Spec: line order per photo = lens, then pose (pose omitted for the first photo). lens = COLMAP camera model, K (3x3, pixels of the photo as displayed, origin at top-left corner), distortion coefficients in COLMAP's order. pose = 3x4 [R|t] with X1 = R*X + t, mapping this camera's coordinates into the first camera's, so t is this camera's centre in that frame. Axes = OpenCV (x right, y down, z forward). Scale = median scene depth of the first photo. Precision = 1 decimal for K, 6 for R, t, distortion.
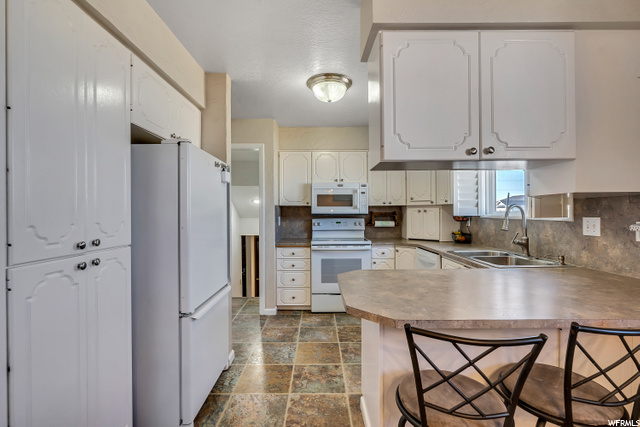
lens RADIAL K [[297.1, 0, 319.3], [0, 297.1, 213.0], [0, 0, 1]] dist [-0.004875, 0.000449]
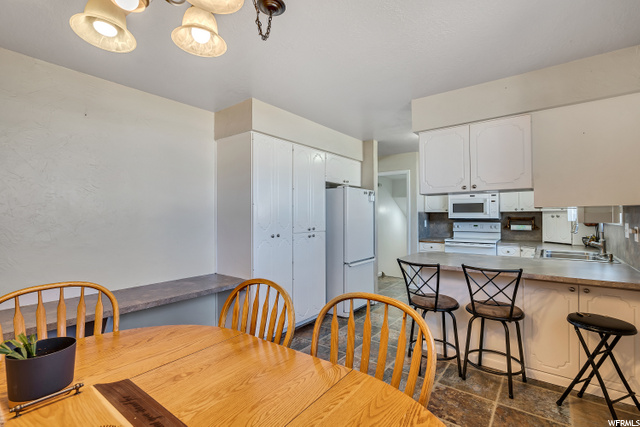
lens RADIAL K [[297.1, 0, 319.3], [0, 297.1, 213.0], [0, 0, 1]] dist [-0.004875, 0.000449]
pose [[0.791042, -0.005438, -0.611737, 0.328671], [-0.001556, 0.999939, -0.010900, -0.005734], [0.611759, 0.009574, 0.790986, -0.388403]]
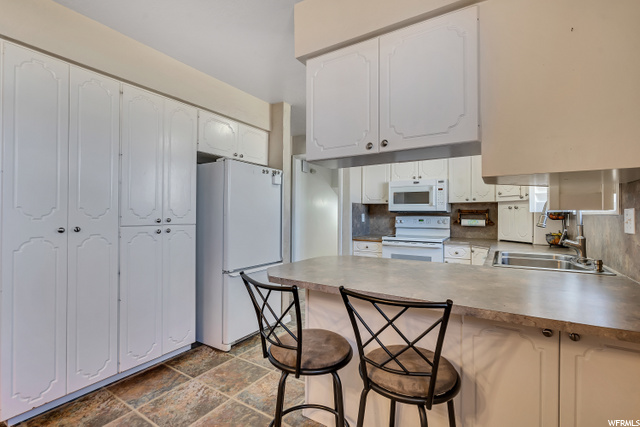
lens RADIAL K [[297.1, 0, 319.3], [0, 297.1, 213.0], [0, 0, 1]] dist [-0.004875, 0.000449]
pose [[0.848022, 0.004577, -0.529942, 0.327379], [-0.009414, 0.999935, -0.006428, 0.019085], [0.529878, 0.010440, 0.848010, -0.018667]]
